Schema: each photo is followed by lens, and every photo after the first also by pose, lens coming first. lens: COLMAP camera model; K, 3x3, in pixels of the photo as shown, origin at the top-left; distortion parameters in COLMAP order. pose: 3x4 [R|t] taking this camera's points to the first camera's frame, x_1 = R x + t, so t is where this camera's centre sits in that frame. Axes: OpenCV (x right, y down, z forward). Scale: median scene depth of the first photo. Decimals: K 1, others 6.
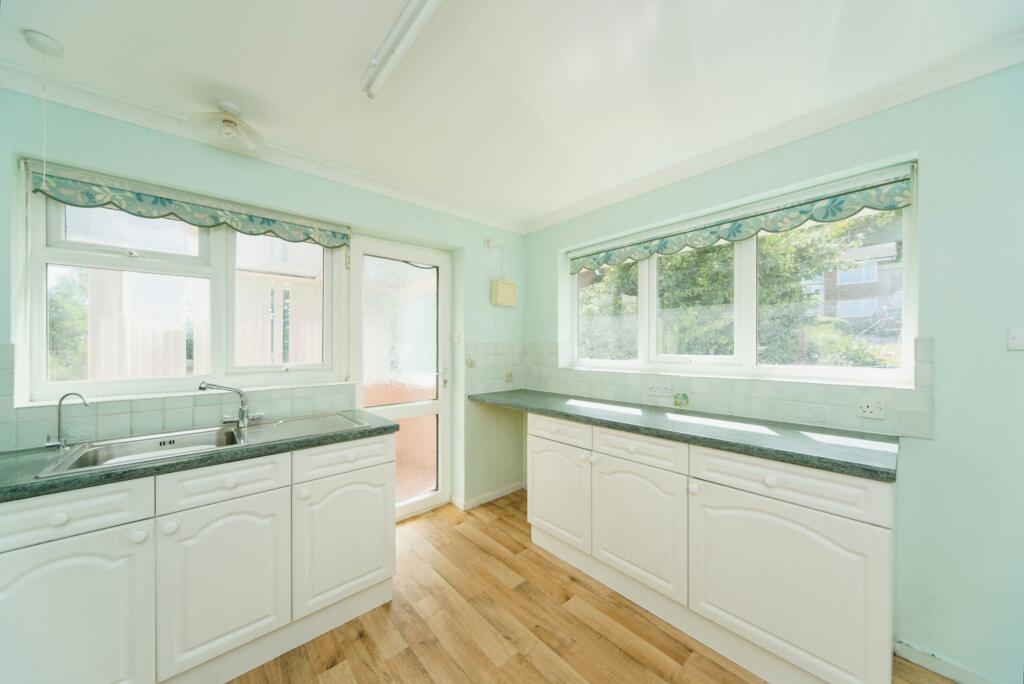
lens RADIAL K [[358.9, 0, 512.9], [0, 358.9, 350.5], [0, 0, 1]] dist [0.000369, 0.000042]
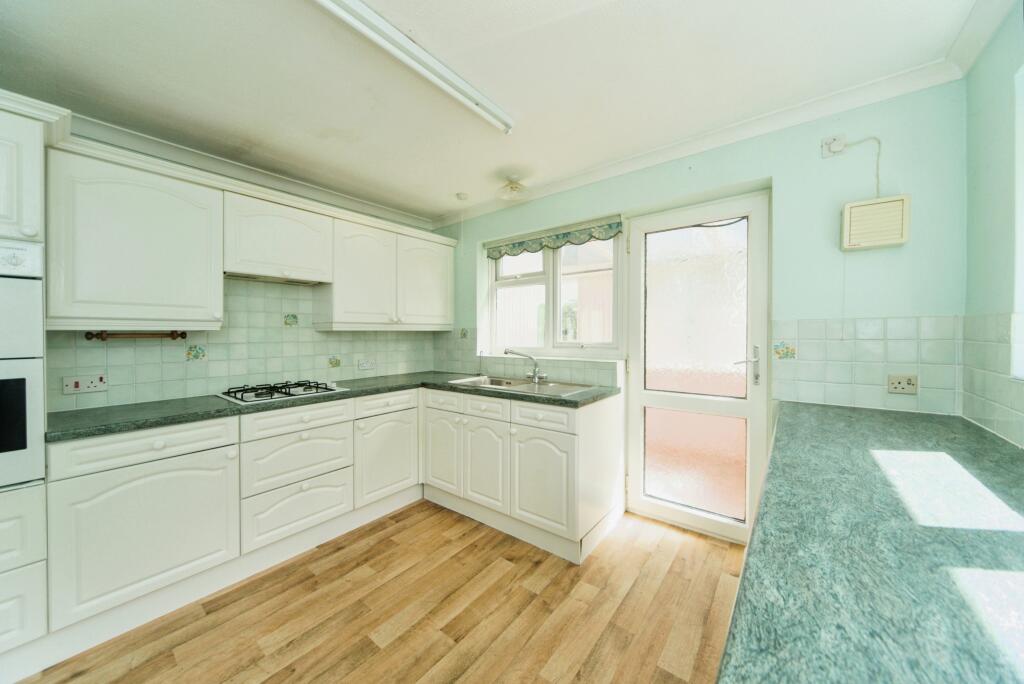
lens RADIAL K [[357.8, 0, 490.2], [0, 357.8, 332.4], [0, 0, 1]] dist [0.000648, 0.000006]
pose [[0.138140, 0.007281, -0.990386, 0.652704], [-0.002820, 0.999972, 0.006958, -0.002904], [0.990409, 0.001831, 0.138157, 0.573180]]
